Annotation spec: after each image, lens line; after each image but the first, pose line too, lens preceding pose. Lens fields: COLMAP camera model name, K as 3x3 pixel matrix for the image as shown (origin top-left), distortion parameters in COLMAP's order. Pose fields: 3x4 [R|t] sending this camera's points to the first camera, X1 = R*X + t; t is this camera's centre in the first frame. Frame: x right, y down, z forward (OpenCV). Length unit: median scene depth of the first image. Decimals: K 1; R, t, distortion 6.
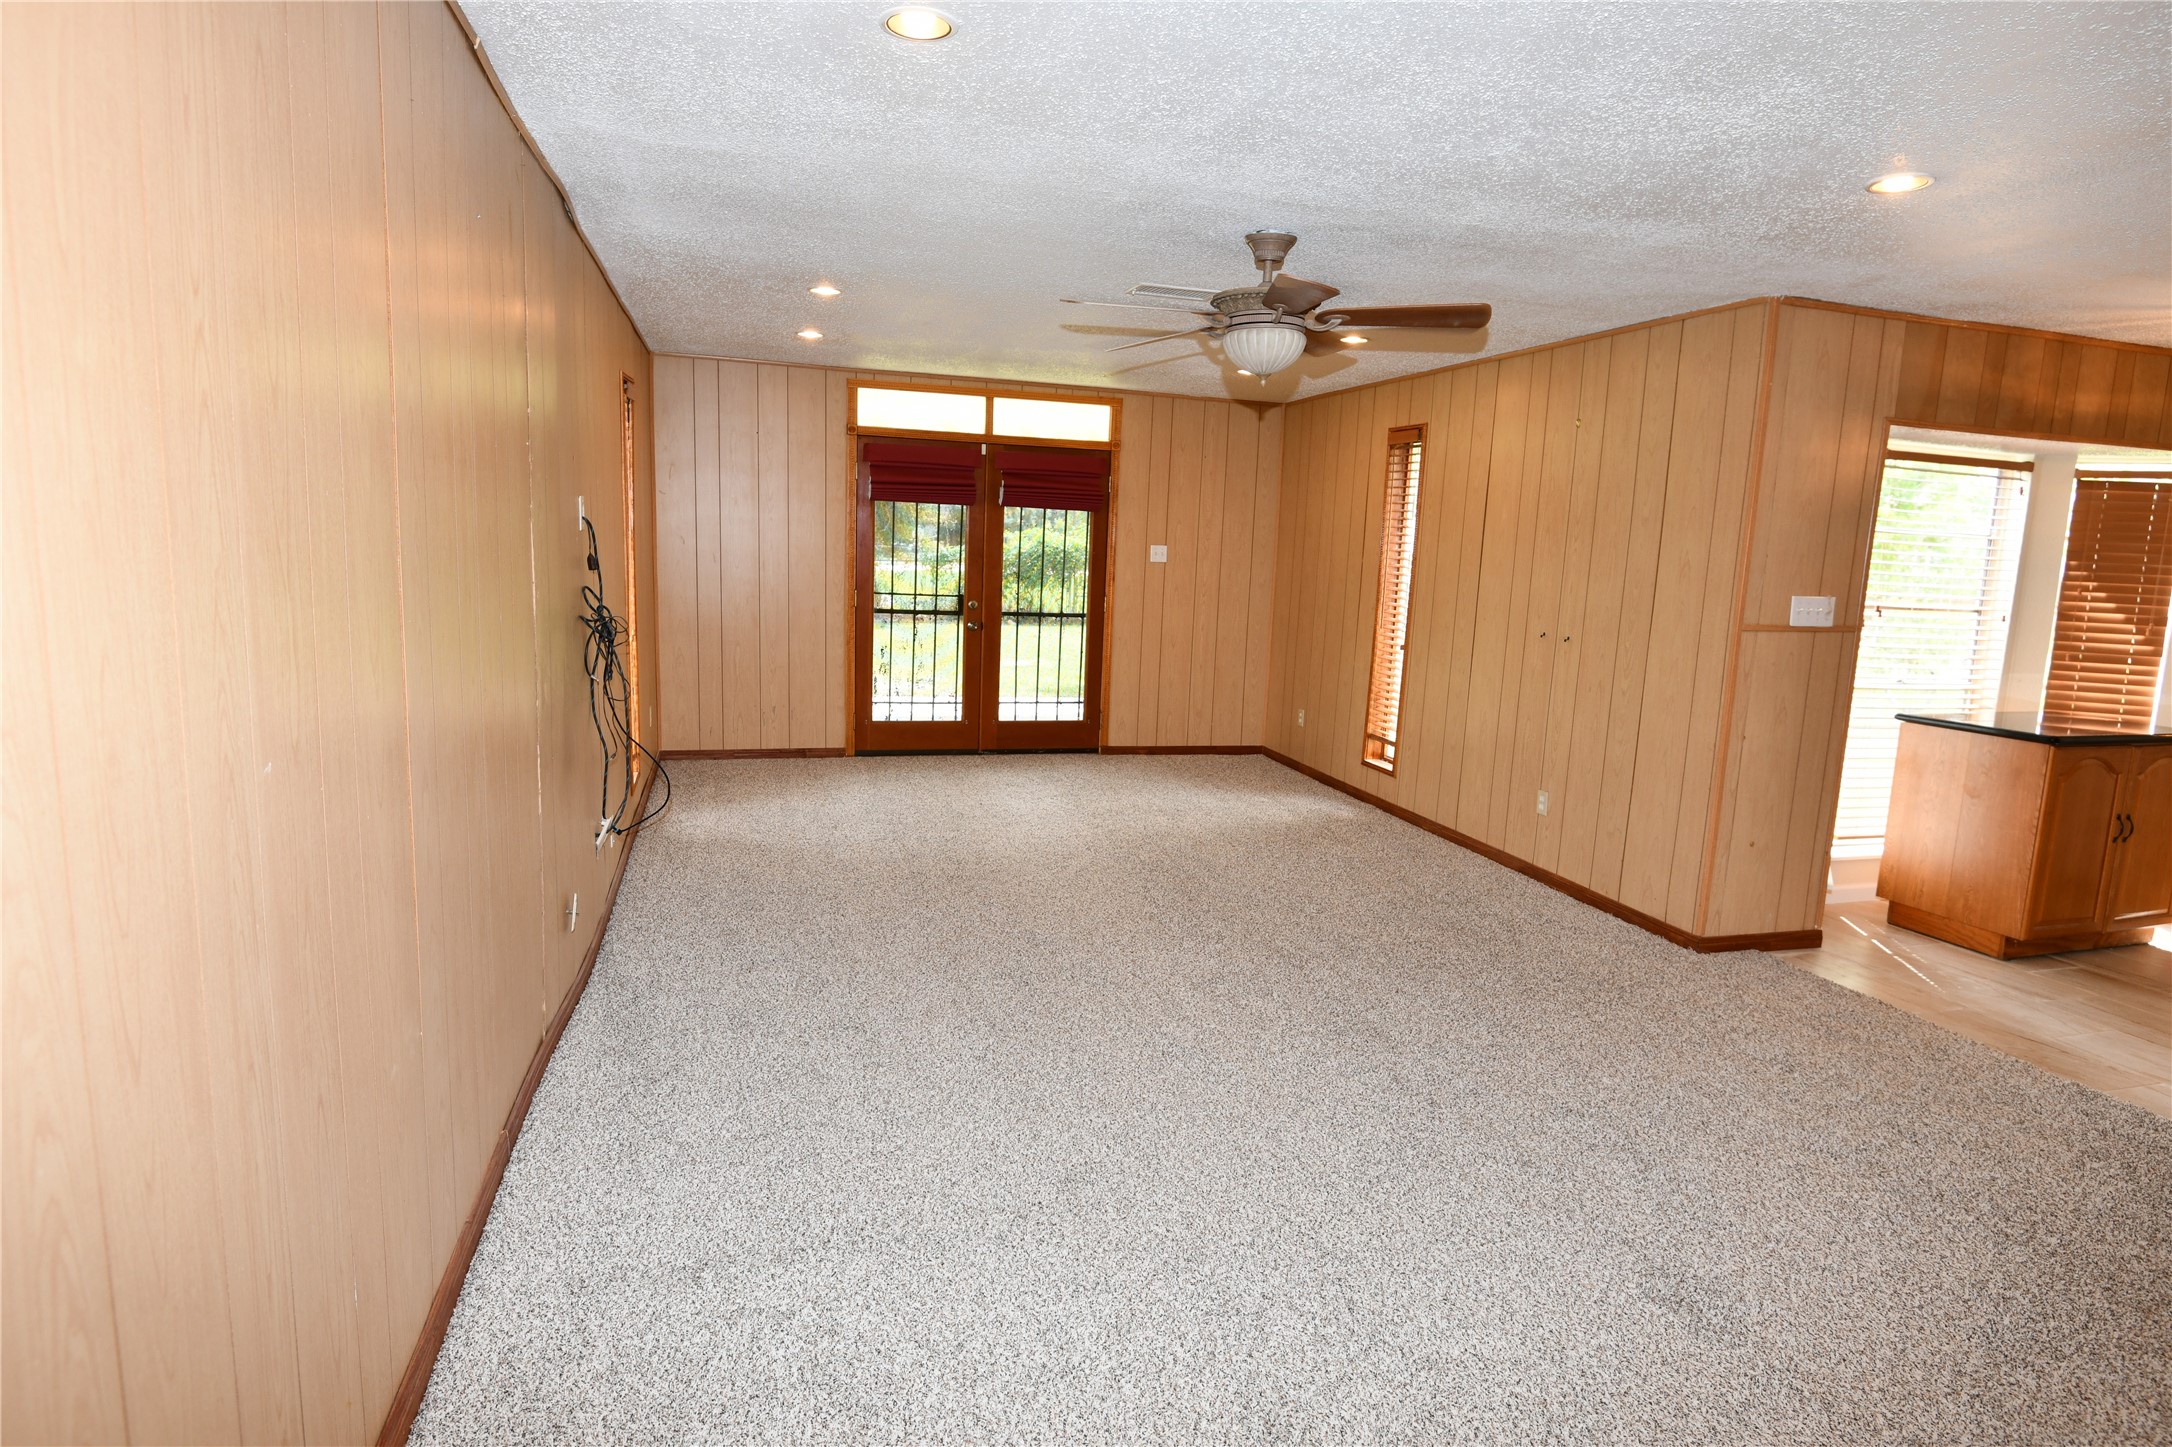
lens RADIAL K [[1191.4, 0, 1079.9], [0, 1191.4, 726.3], [0, 0, 1]] dist [-0.016065, -0.008591]
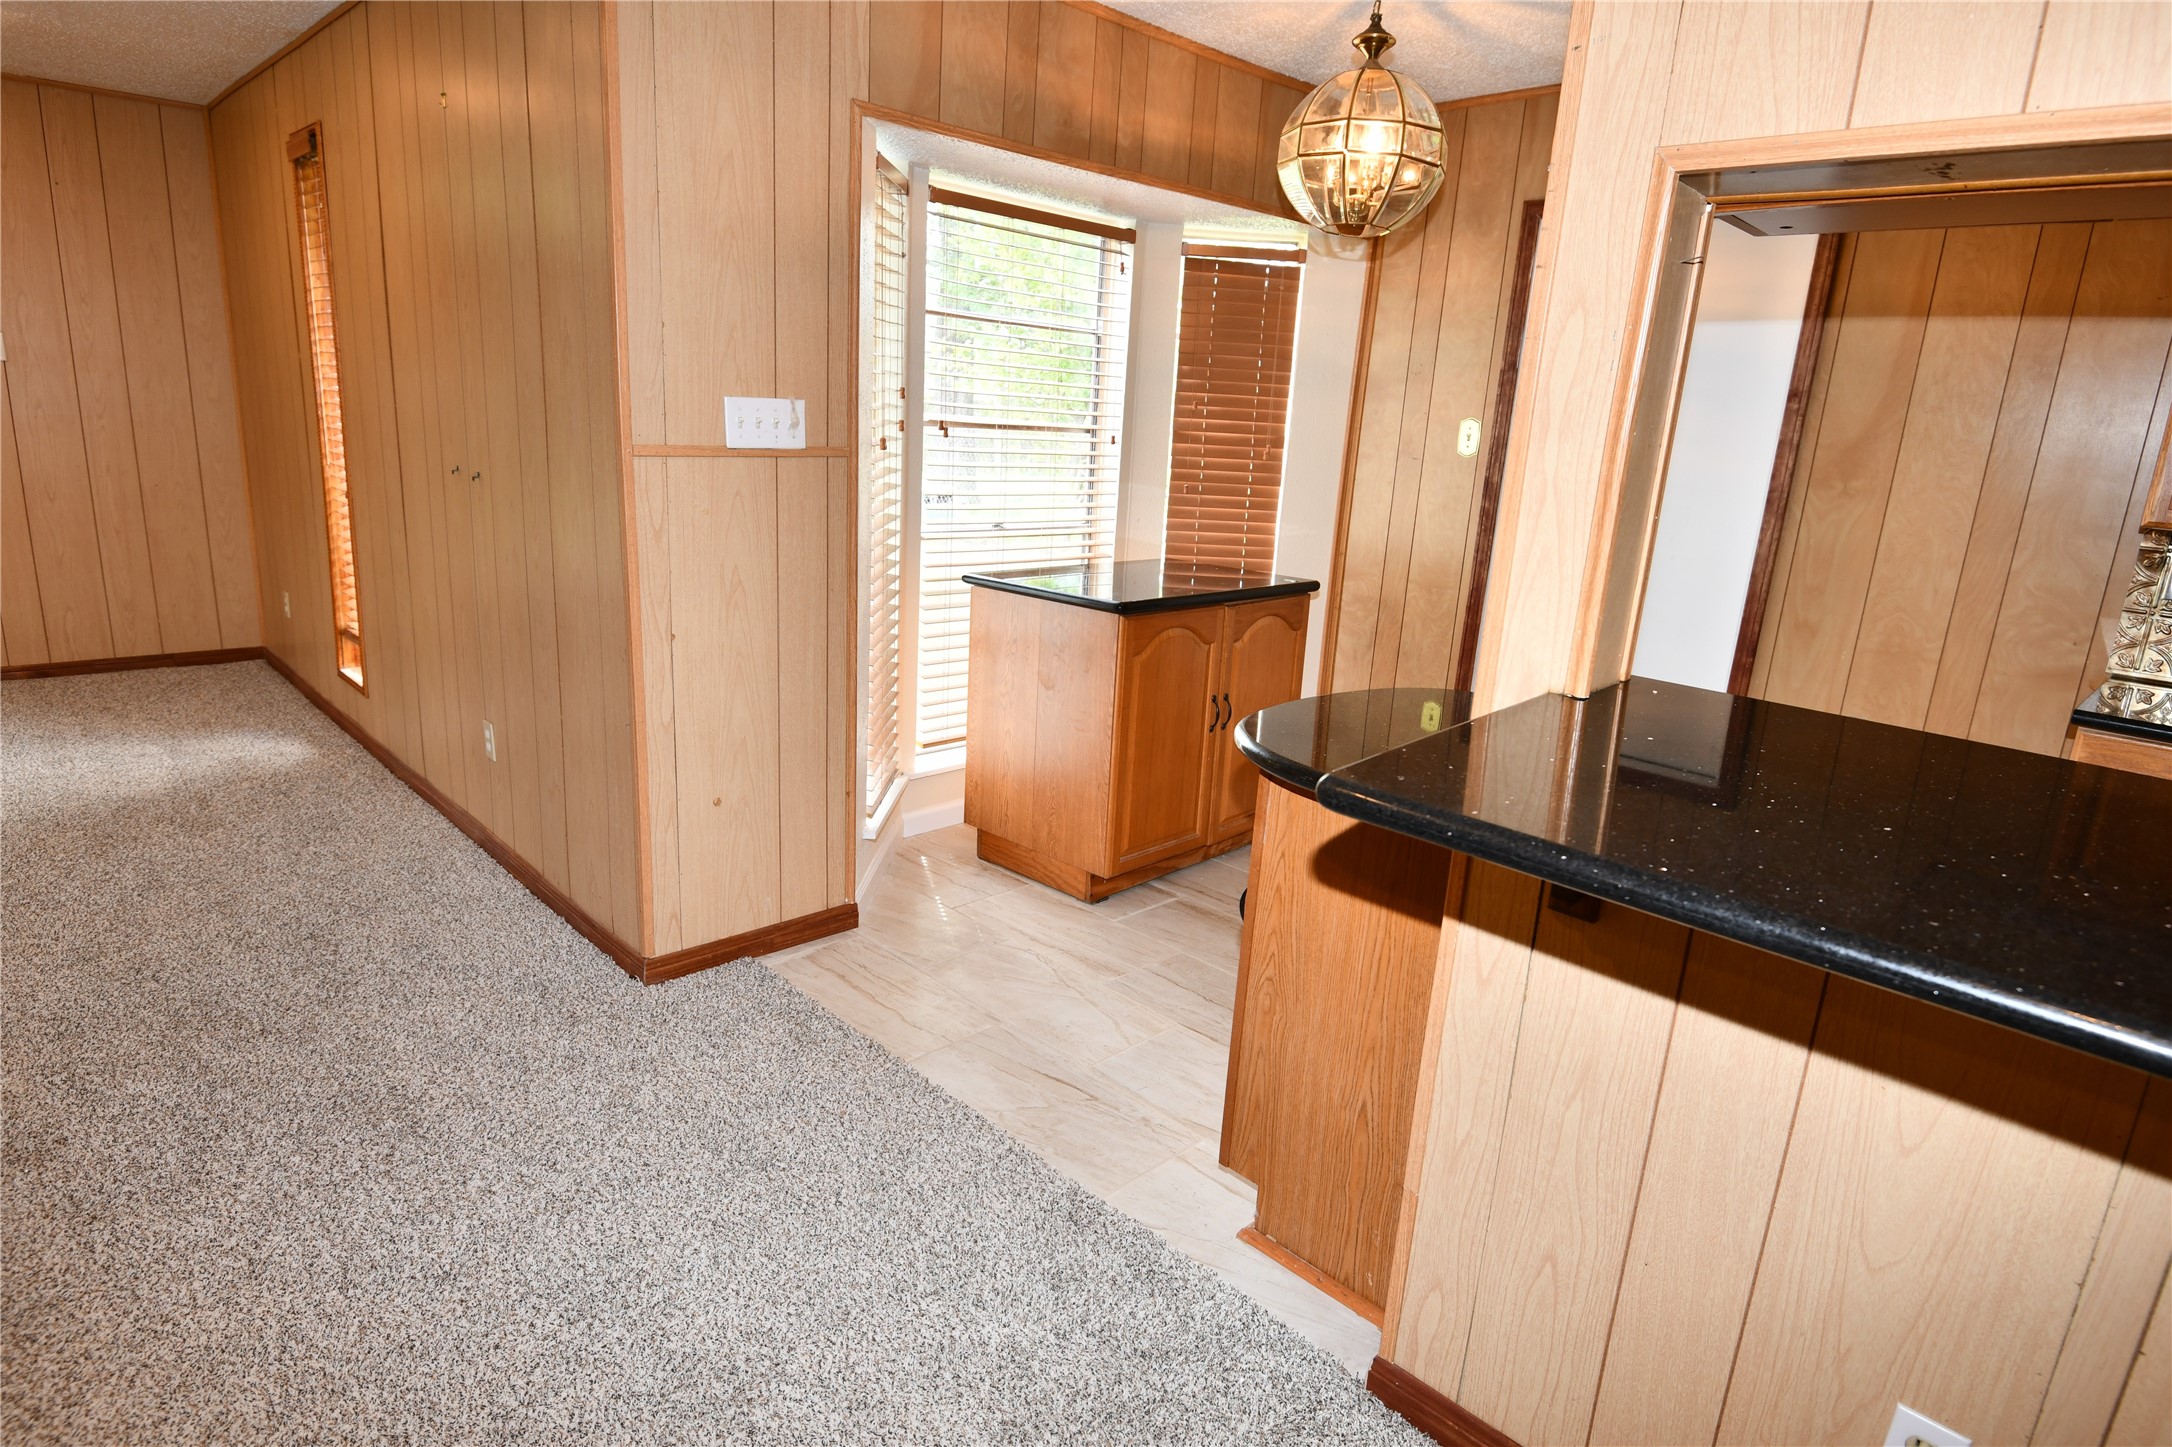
lens RADIAL K [[1191.4, 0, 1085.6], [0, 1191.4, 727.3], [0, 0, 1]] dist [-0.016065, -0.008591]
pose [[0.876612, -0.111538, 0.468092, 0.397987], [0.048769, 0.988350, 0.144176, -0.019111], [-0.478720, -0.103558, 0.871839, 0.317473]]
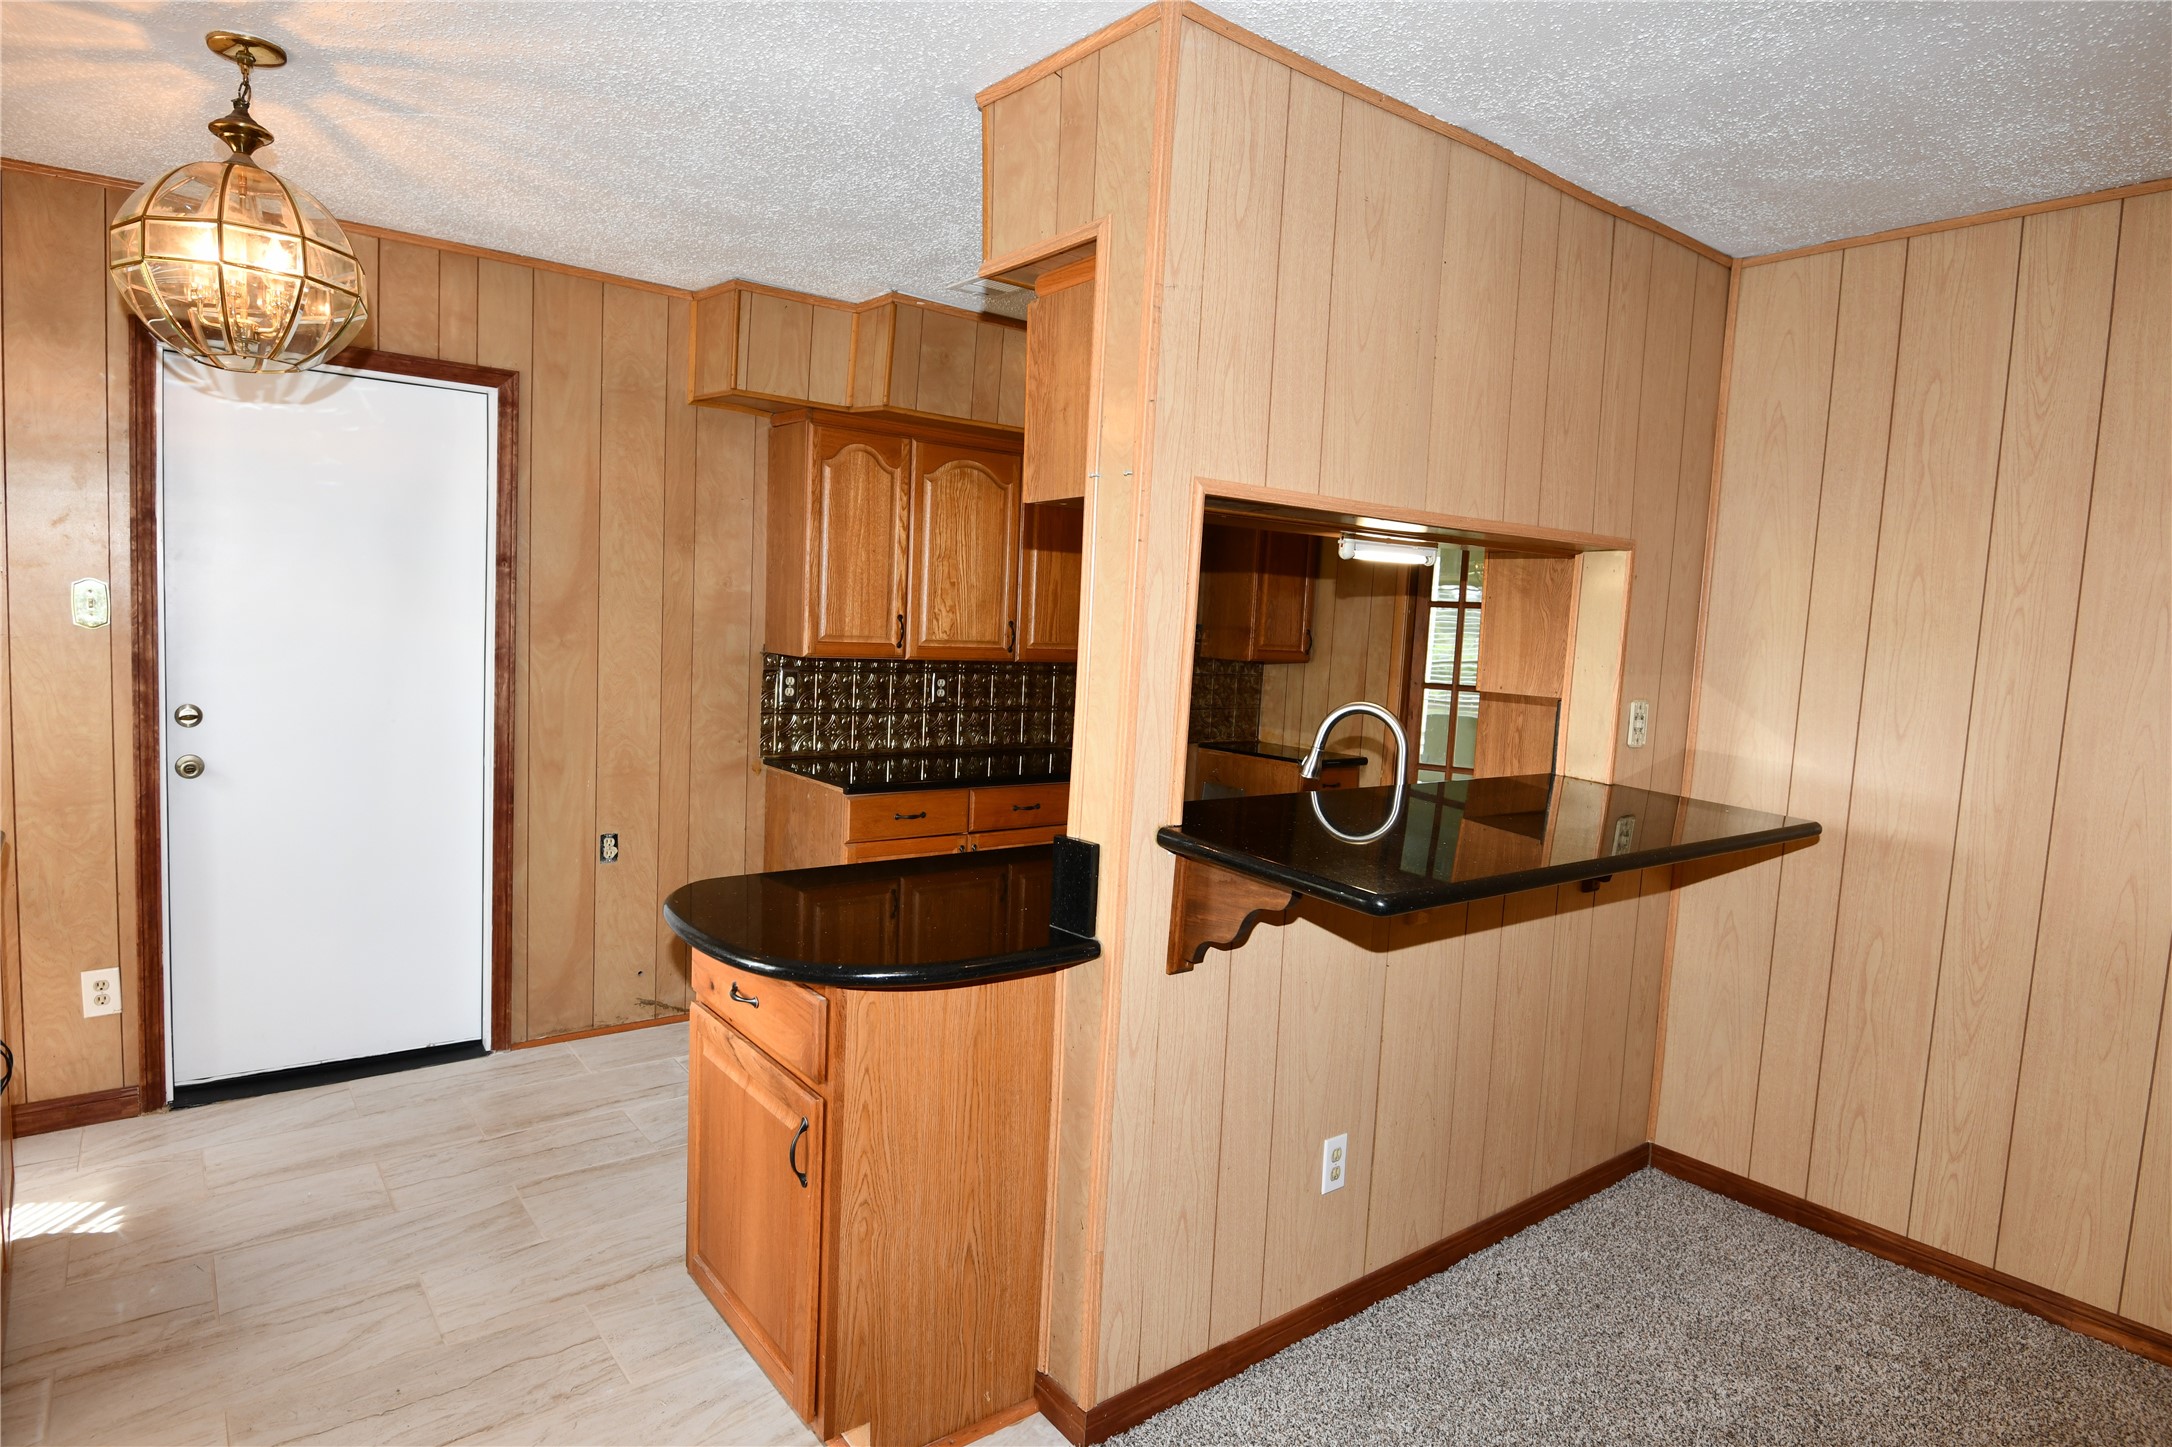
lens RADIAL K [[1191.4, 0, 1081.6], [0, 1191.4, 729.4], [0, 0, 1]] dist [-0.016065, -0.008591]
pose [[-0.377300, -0.136562, 0.915967, 0.253827], [0.081405, 0.980349, 0.179693, -0.098590], [-0.922506, 0.142362, -0.358769, 0.726256]]
